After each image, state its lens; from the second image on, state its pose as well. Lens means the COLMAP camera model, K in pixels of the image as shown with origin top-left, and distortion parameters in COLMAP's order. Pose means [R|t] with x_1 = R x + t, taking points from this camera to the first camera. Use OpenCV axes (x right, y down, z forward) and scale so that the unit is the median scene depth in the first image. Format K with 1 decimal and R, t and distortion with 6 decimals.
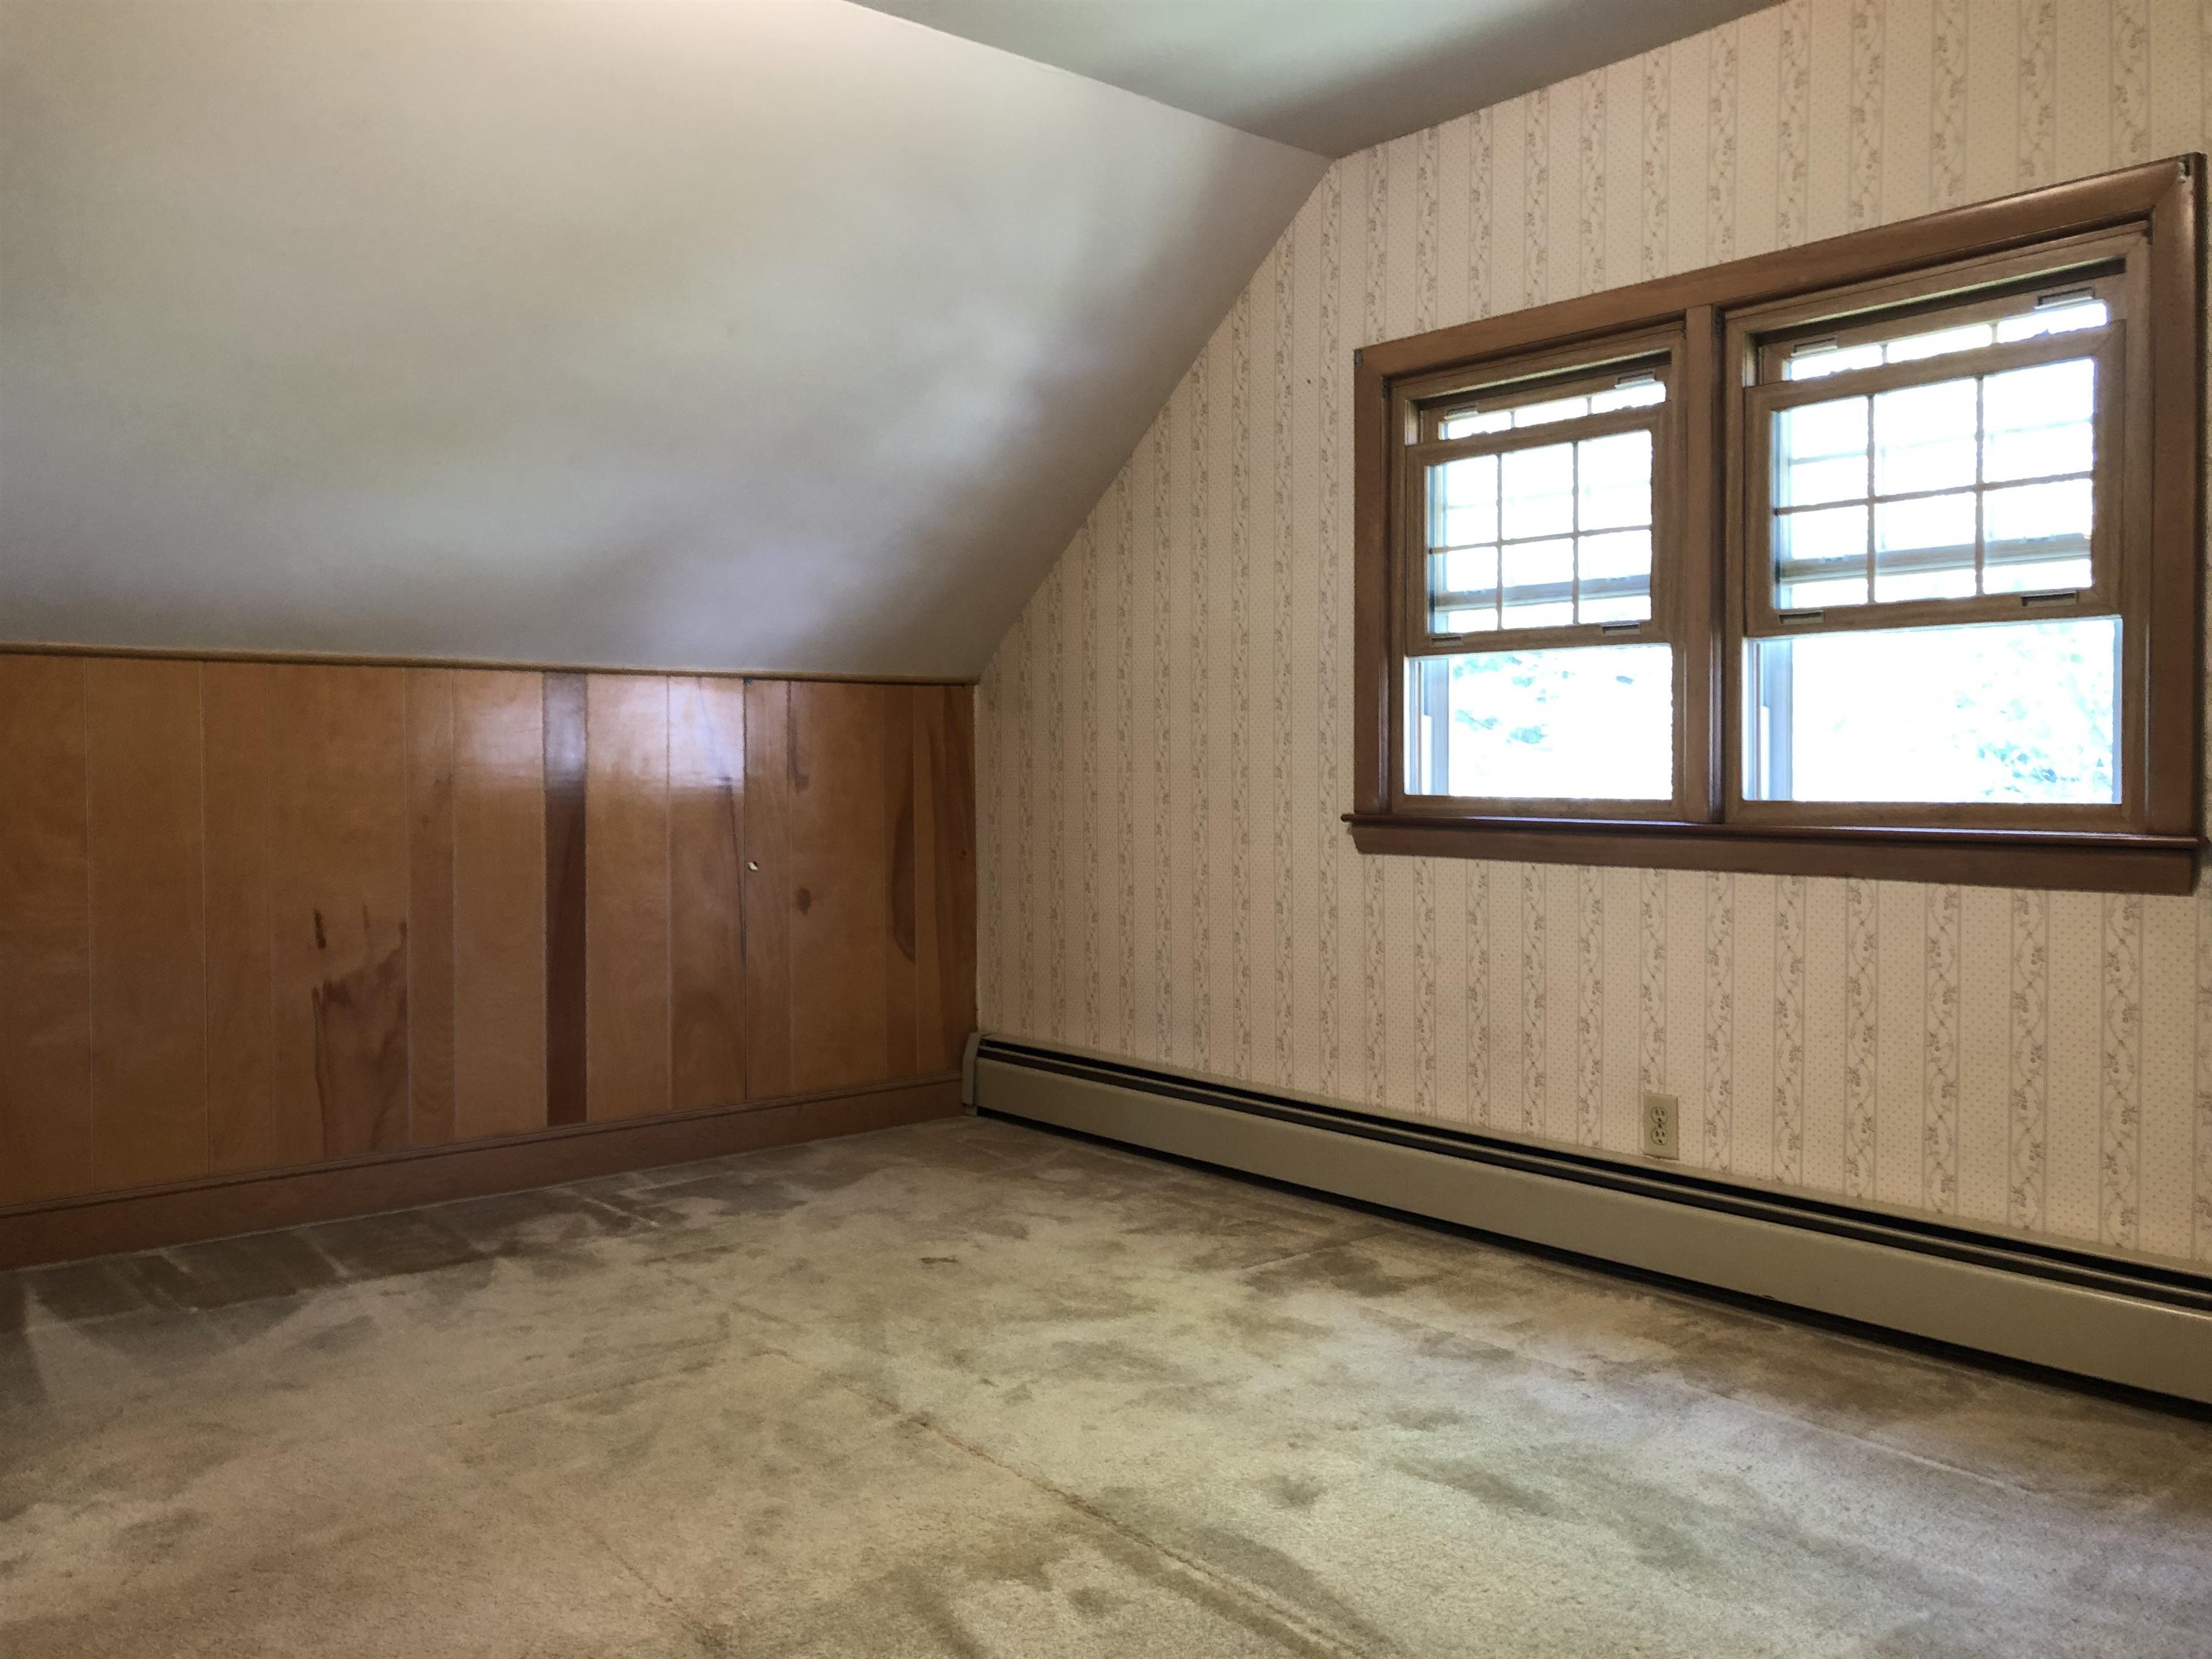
lens RADIAL K [[1798.6, 0, 1106.0], [0, 1798.6, 829.5], [0, 0, 1]] dist [0.061689, -0.065392]
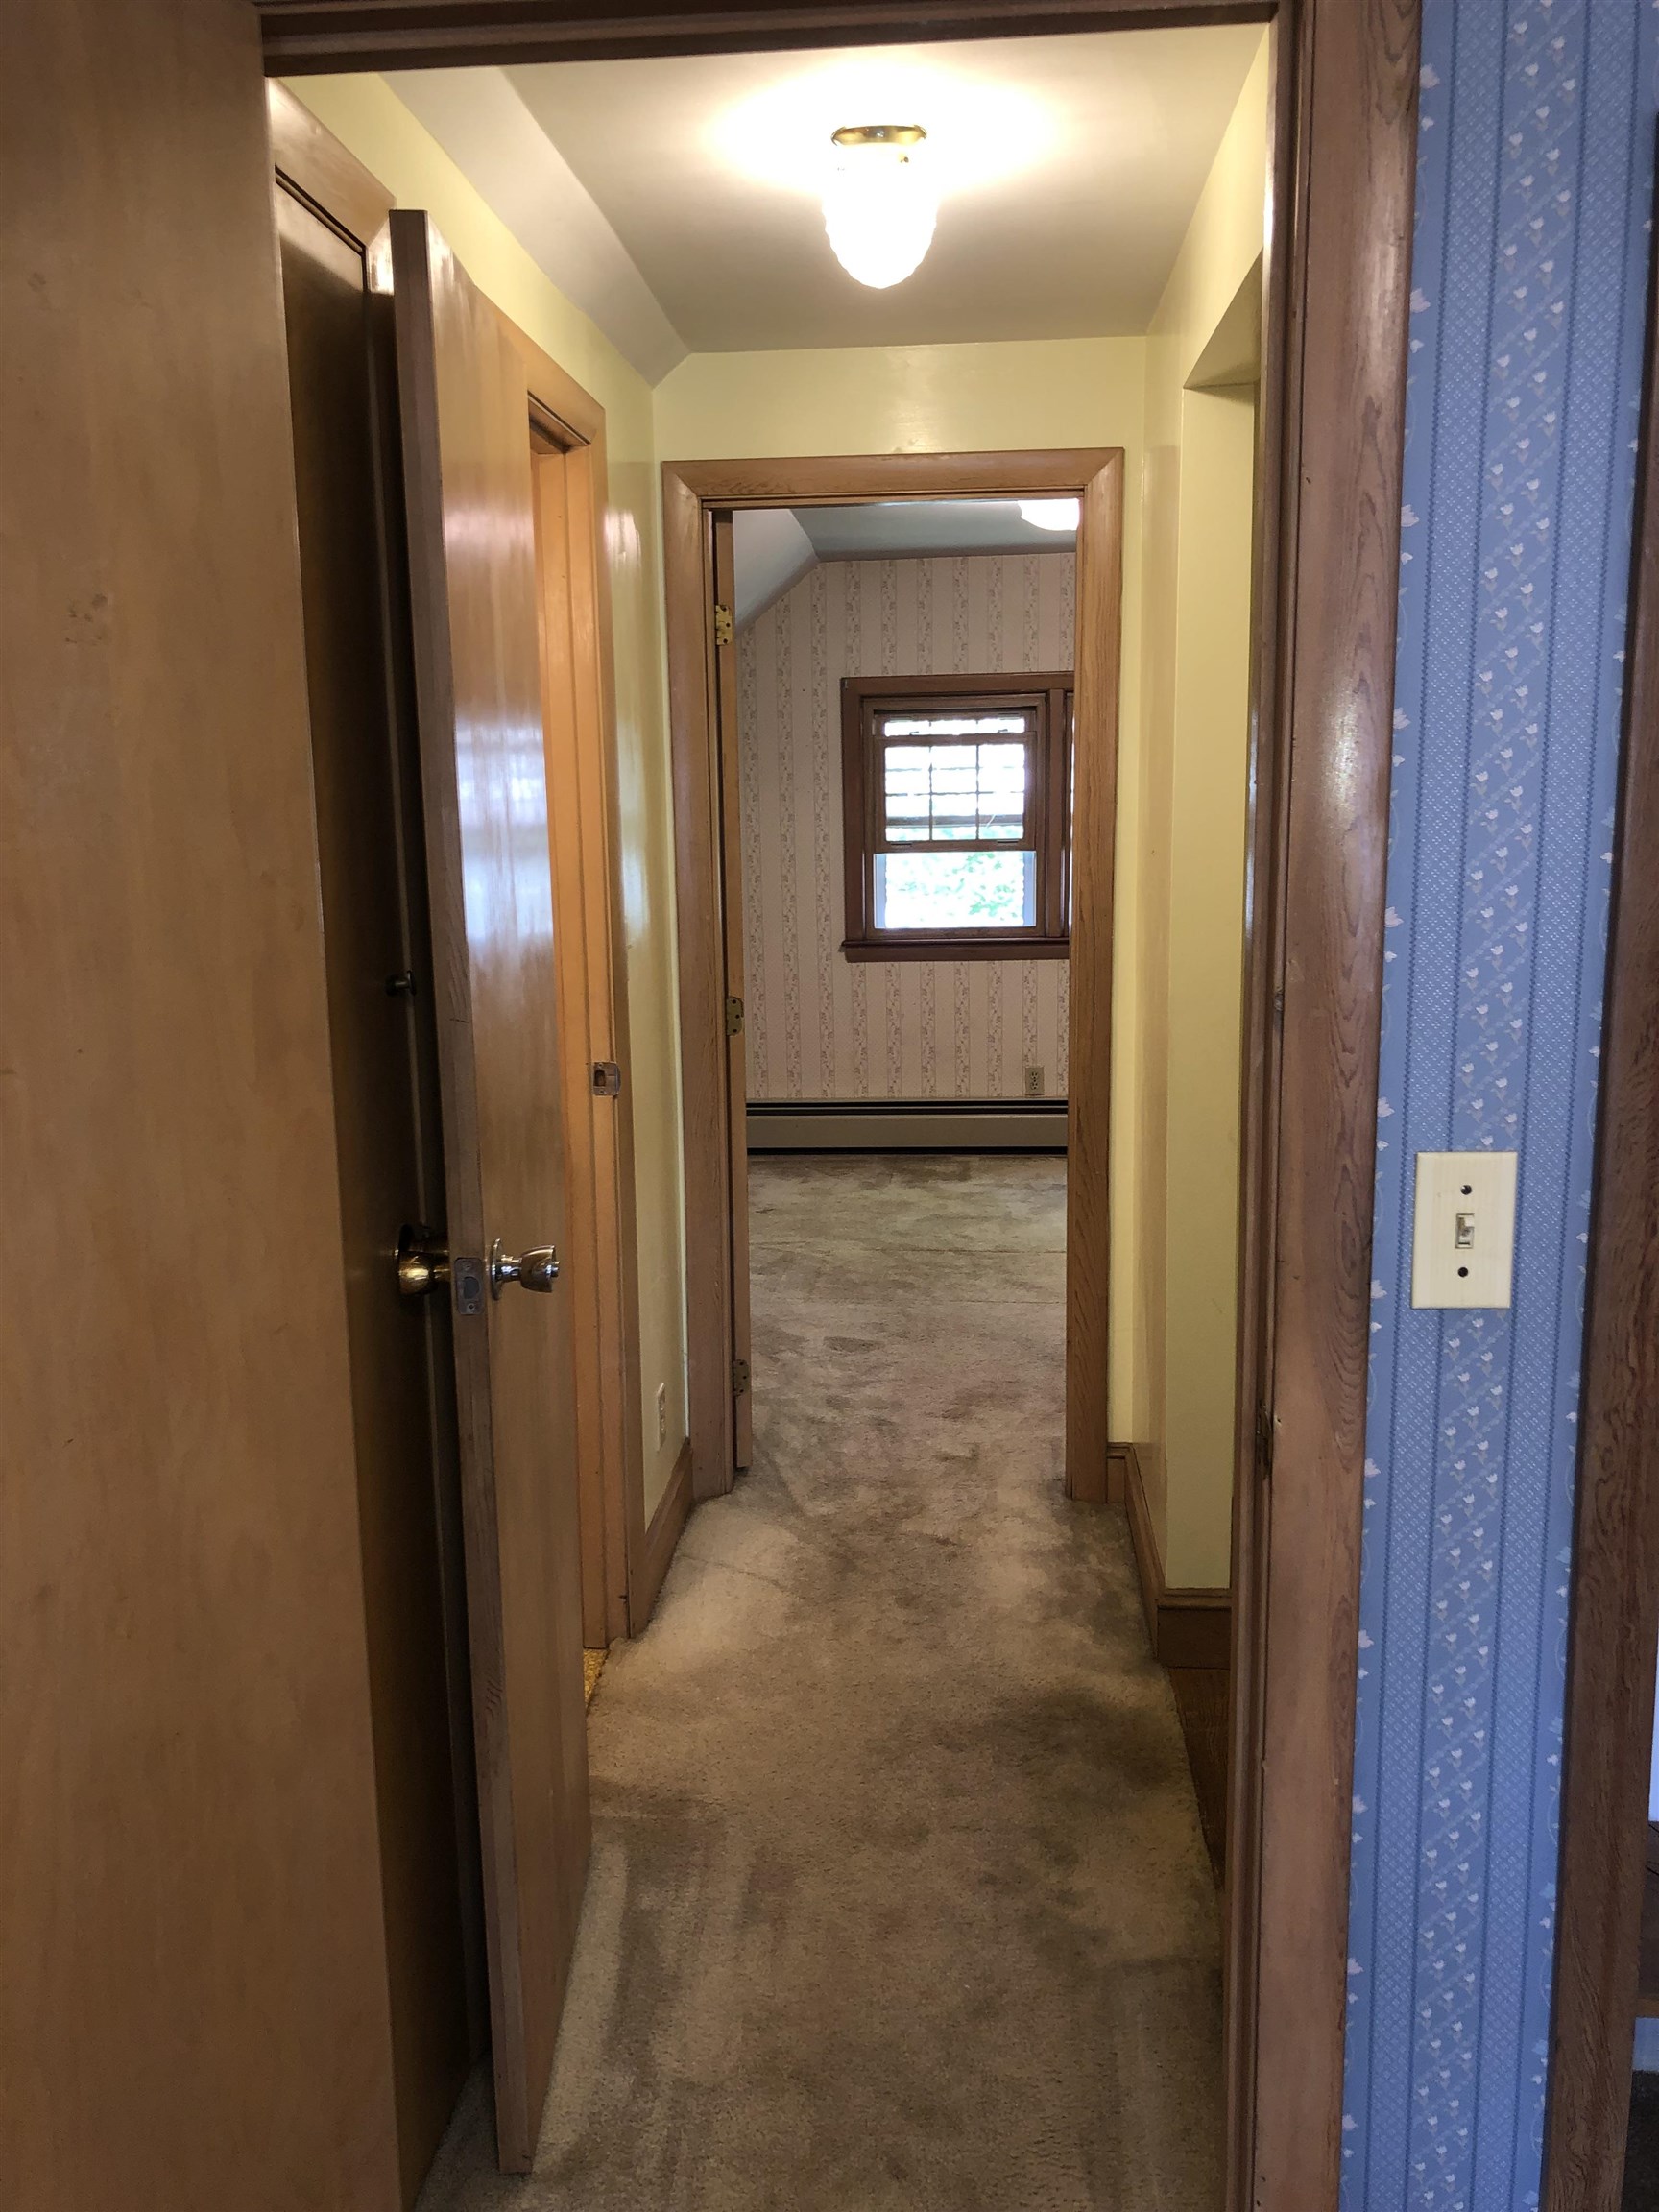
lens RADIAL K [[1798.6, 0, 829.5], [0, 1798.6, 1106.0], [0, 0, 1]] dist [0.061689, -0.065392]
pose [[0.716545, -0.151570, 0.680874, -1.279215], [0.052804, 0.985092, 0.163721, -0.160892], [-0.695539, -0.081361, 0.713867, -0.328206]]
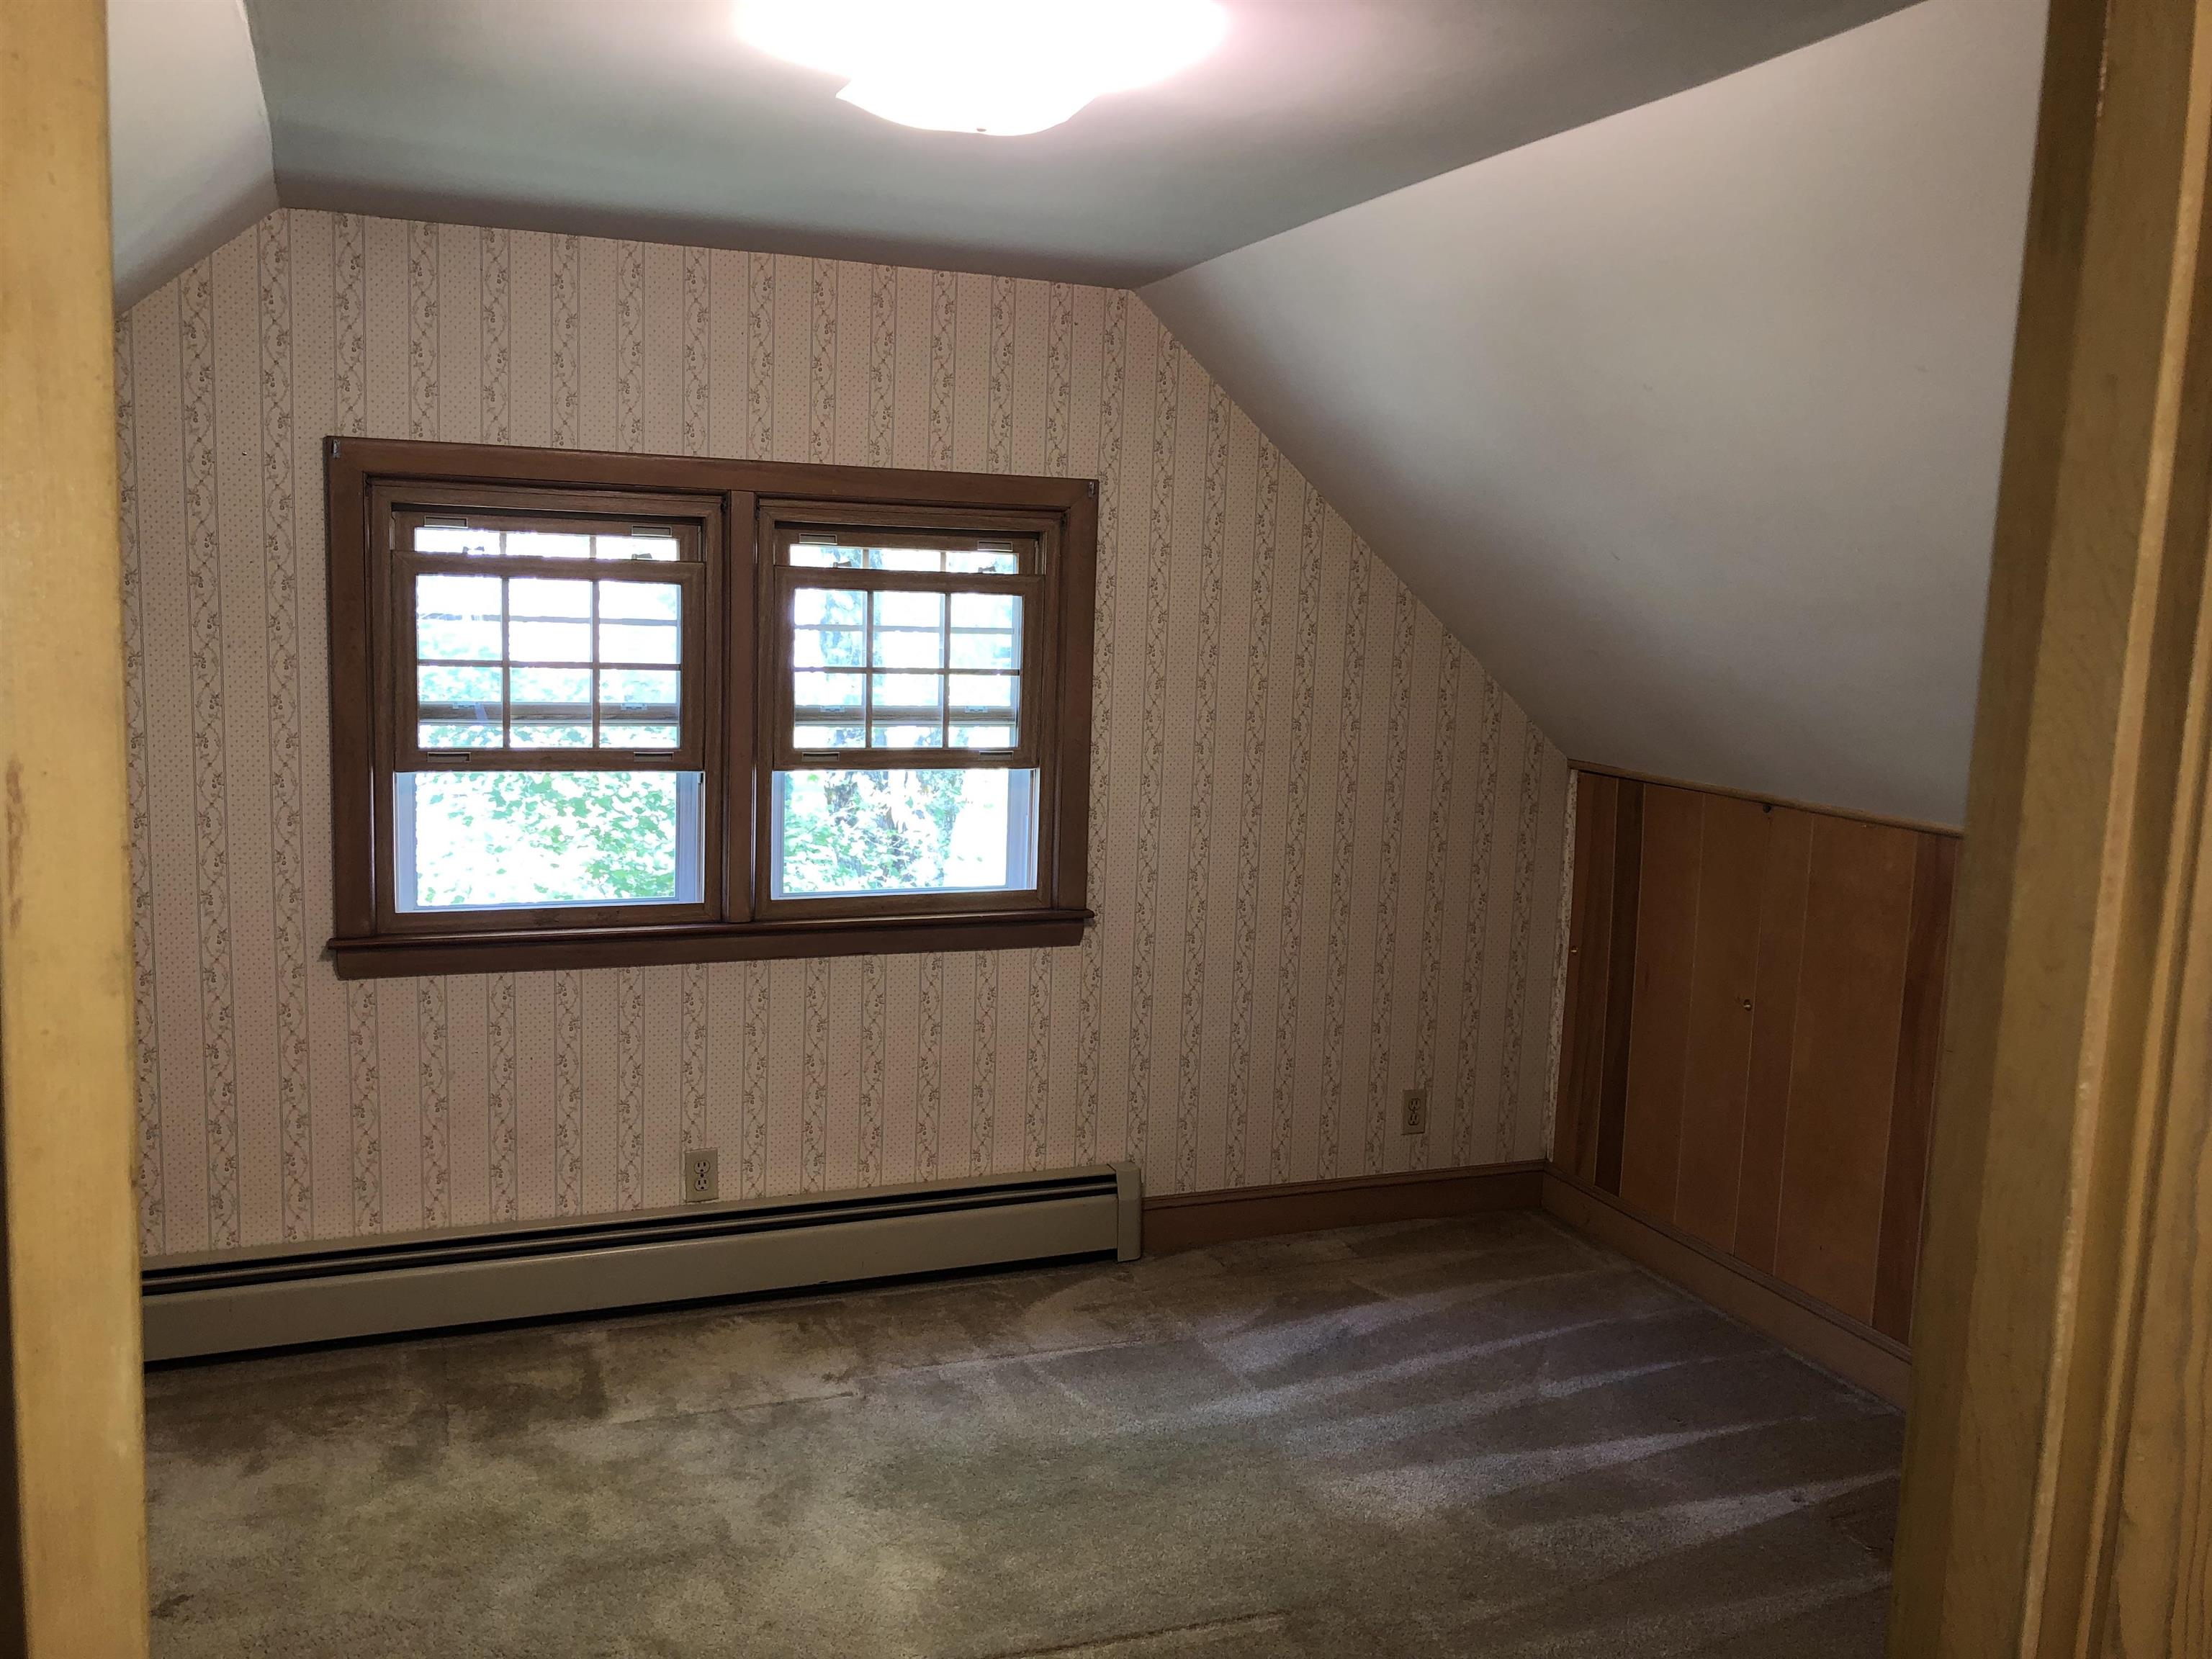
lens RADIAL K [[1778.1, 0, 1106.0], [0, 1778.1, 829.5], [0, 0, 1]] dist [0.004025, 0.000891]
pose [[0.333122, -0.112879, 0.936103, -0.661872], [0.005268, 0.993015, 0.117867, -0.194471], [-0.942869, -0.034332, 0.331390, 0.367001]]
